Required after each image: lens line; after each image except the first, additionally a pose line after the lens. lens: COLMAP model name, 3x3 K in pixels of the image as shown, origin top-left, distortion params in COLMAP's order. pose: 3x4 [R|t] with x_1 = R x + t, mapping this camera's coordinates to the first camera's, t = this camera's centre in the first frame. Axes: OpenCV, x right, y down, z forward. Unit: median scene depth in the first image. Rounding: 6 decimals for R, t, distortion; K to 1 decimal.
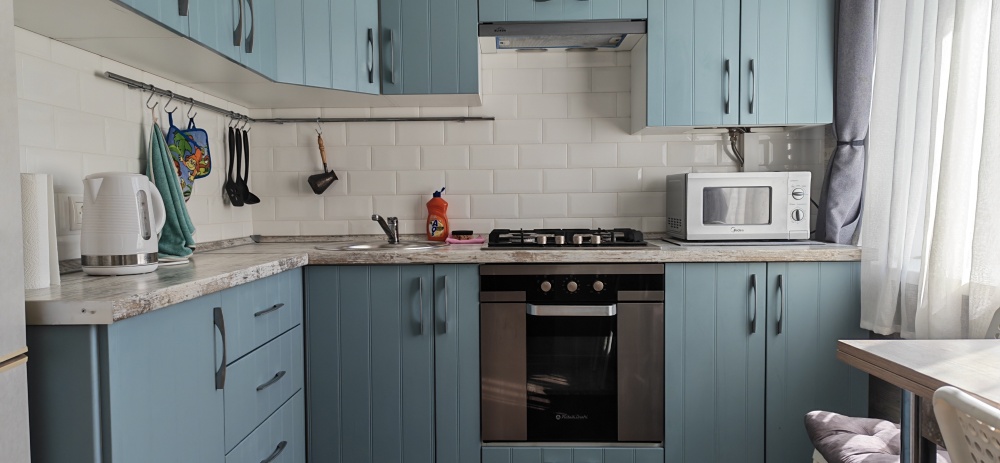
lens RADIAL K [[713.1, 0, 500.0], [0, 713.1, 231.5], [0, 0, 1]] dist [0.034952, -0.002409]
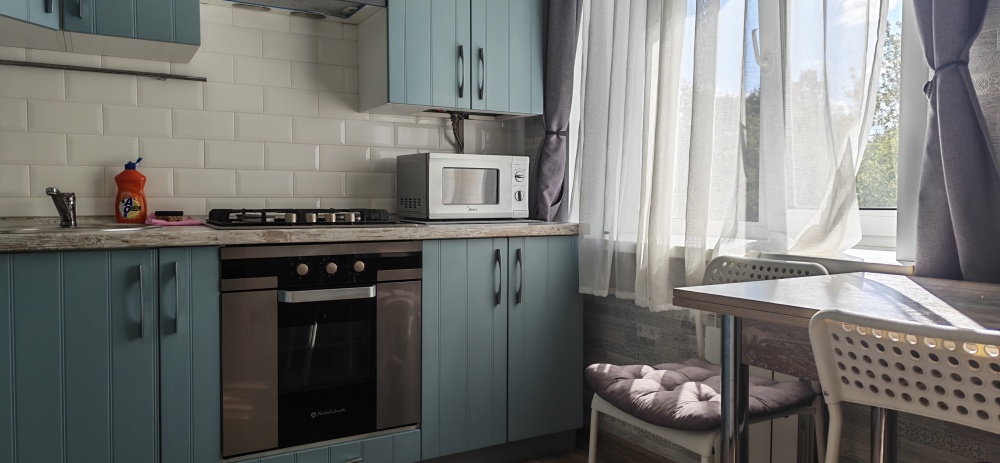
lens RADIAL K [[695.7, 0, 499.6], [0, 695.7, 221.9], [0, 0, 1]] dist [0.073721, -0.075418]
pose [[0.846458, -0.006033, 0.532421, -0.184438], [0.014990, 0.999809, -0.012502, 0.031159], [-0.532244, 0.018563, 0.846388, 0.122408]]
